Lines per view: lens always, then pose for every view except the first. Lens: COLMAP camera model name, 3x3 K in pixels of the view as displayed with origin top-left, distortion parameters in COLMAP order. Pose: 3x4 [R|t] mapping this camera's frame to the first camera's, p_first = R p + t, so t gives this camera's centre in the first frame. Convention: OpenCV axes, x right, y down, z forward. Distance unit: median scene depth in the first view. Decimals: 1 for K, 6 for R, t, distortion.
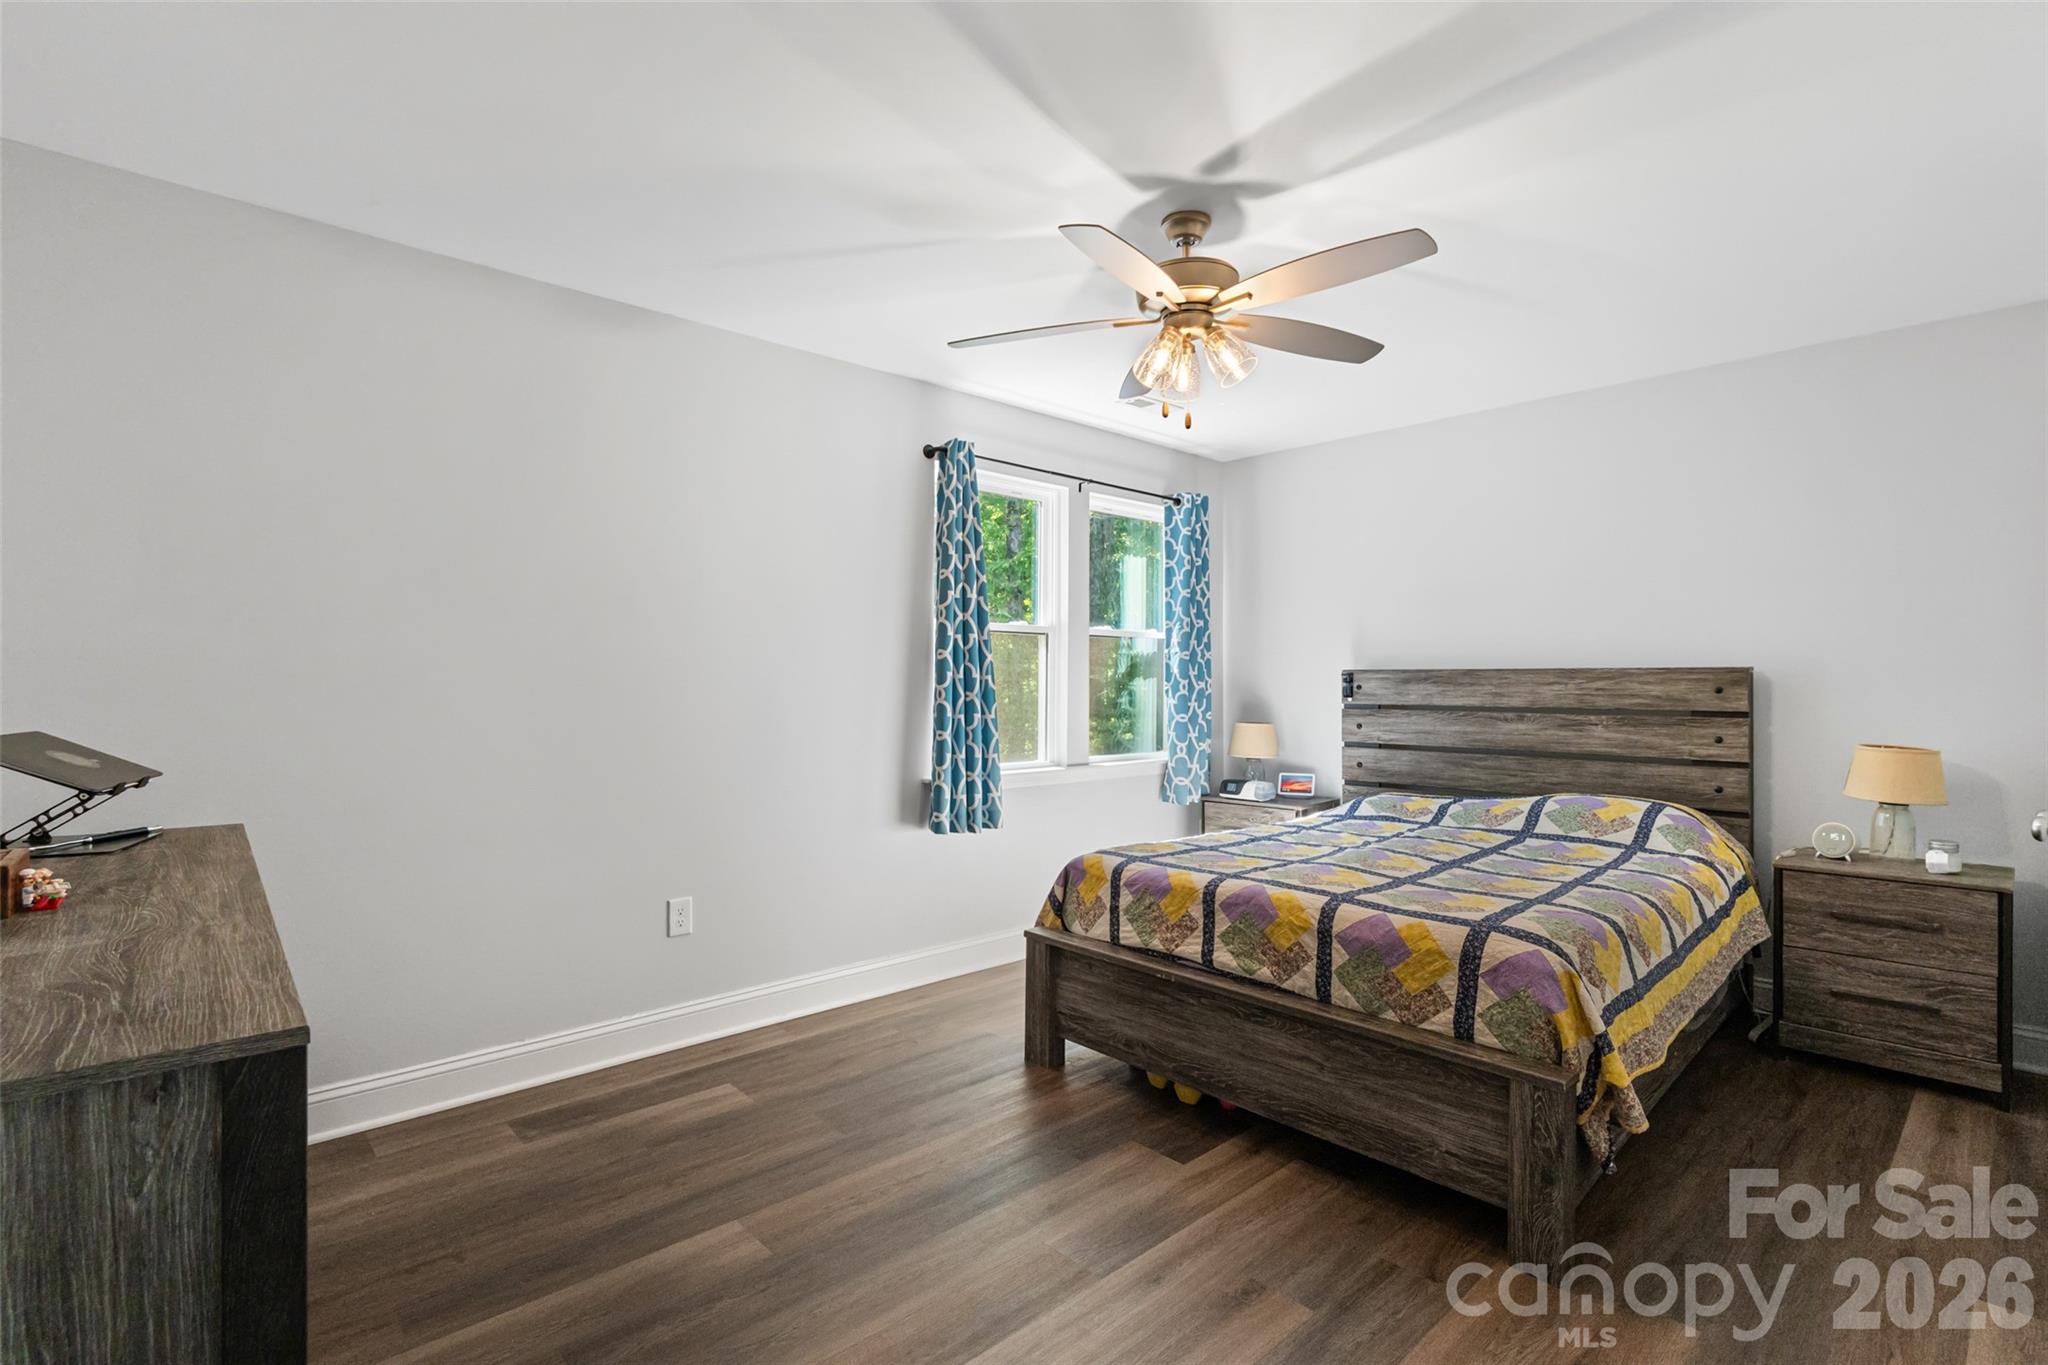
lens RADIAL K [[968.9, 0, 1026.4], [0, 968.9, 682.8], [0, 0, 1]] dist [-0.002372, 0.001338]
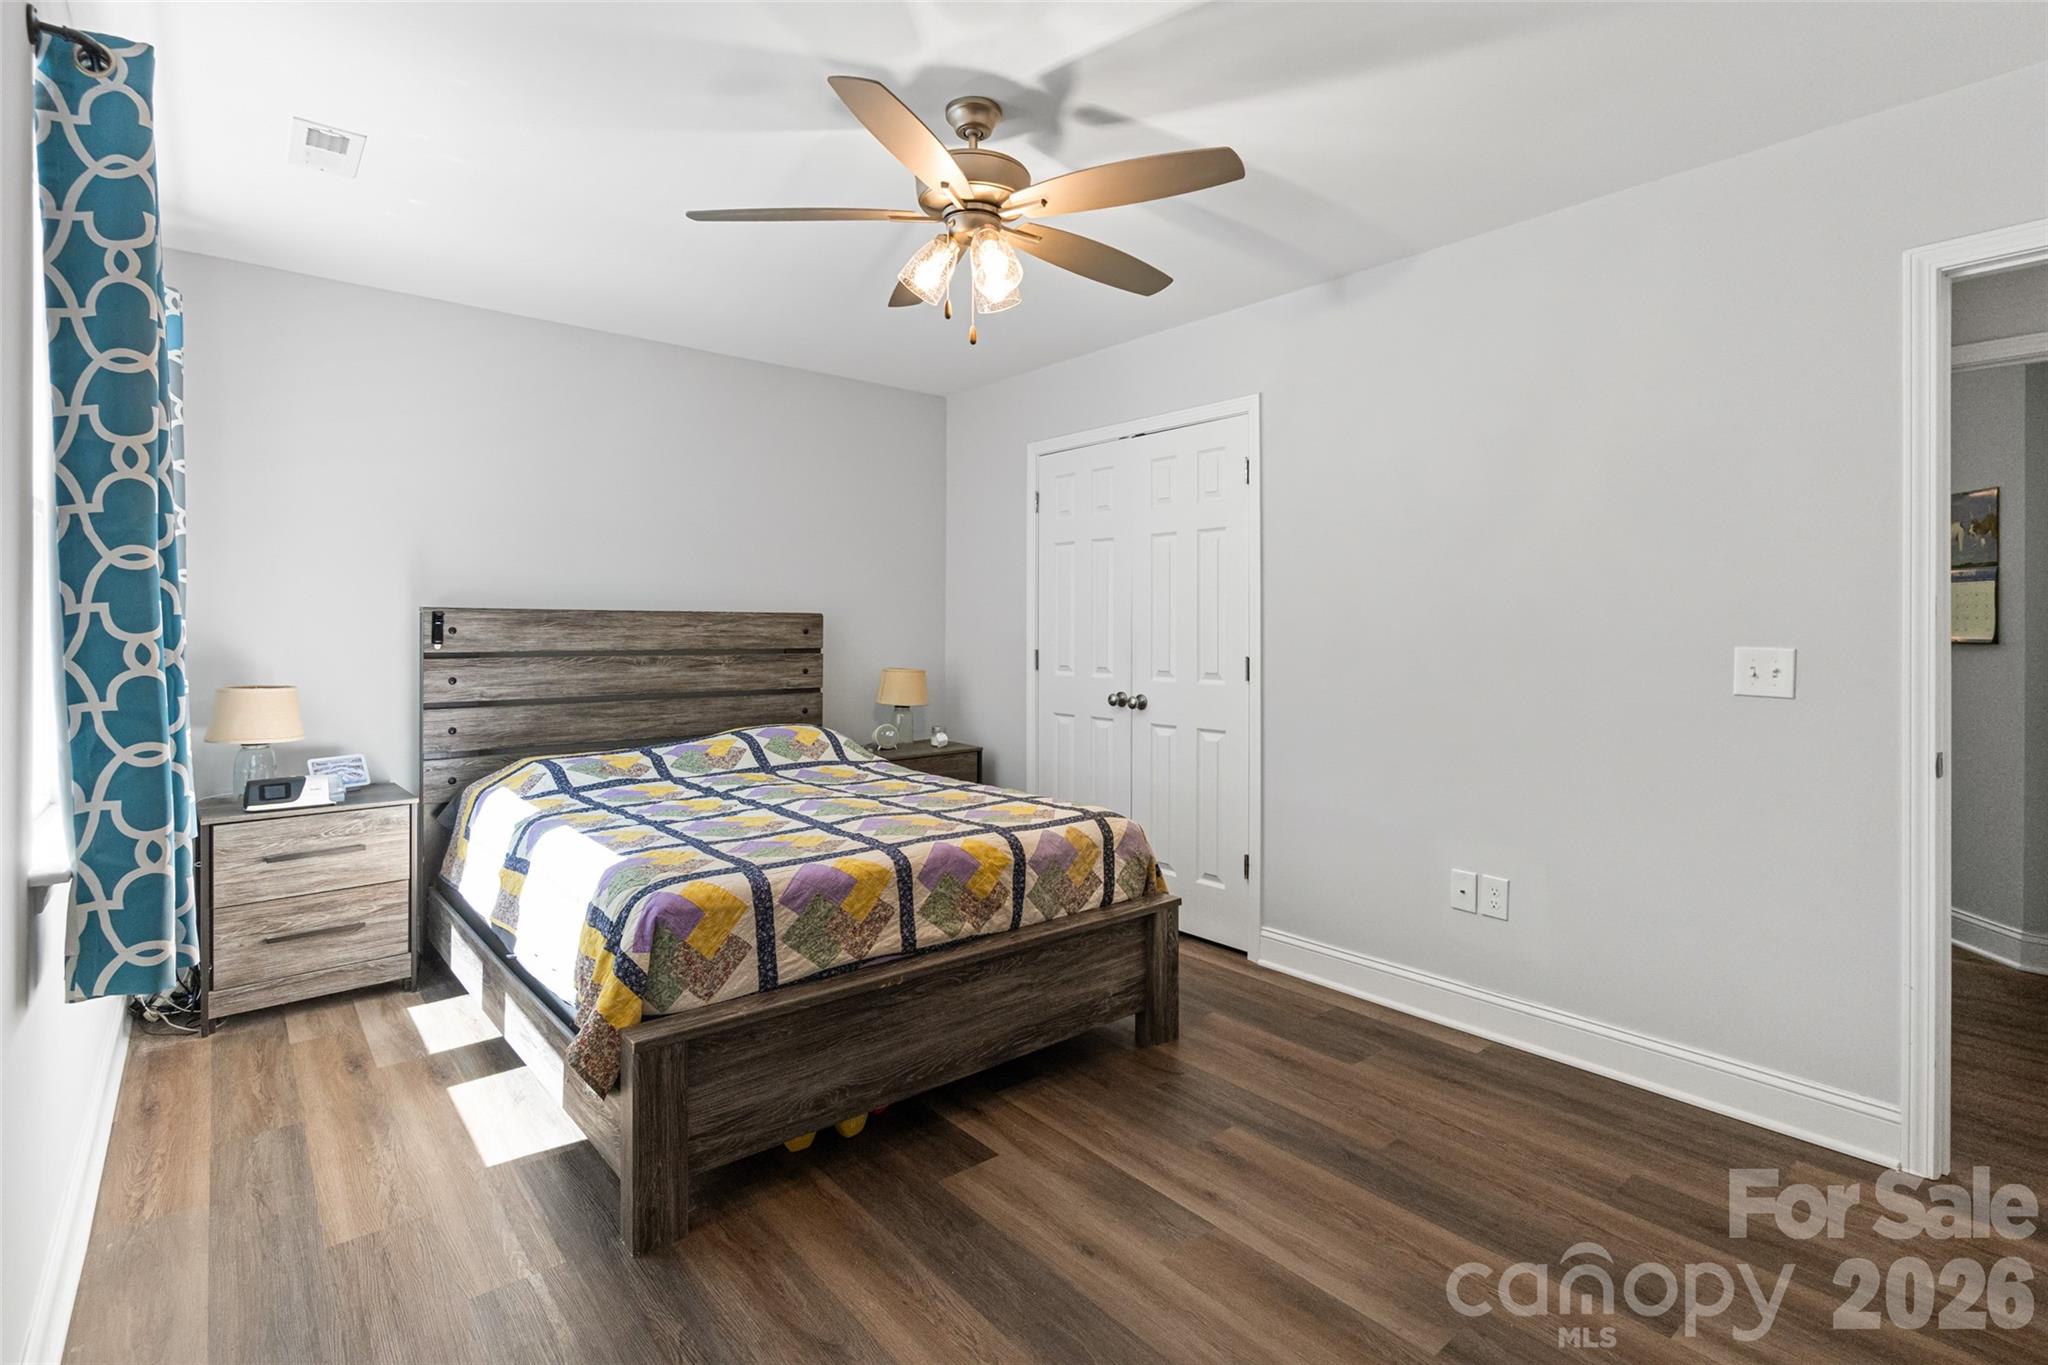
lens RADIAL K [[968.9, 0, 1052.3], [0, 968.9, 634.0], [0, 0, 1]] dist [-0.002372, 0.001338]
pose [[0.031035, -0.009257, 0.999475, -0.526643], [-0.005585, 0.999940, 0.009435, -0.002833], [-0.999503, -0.005874, 0.030981, 0.651438]]
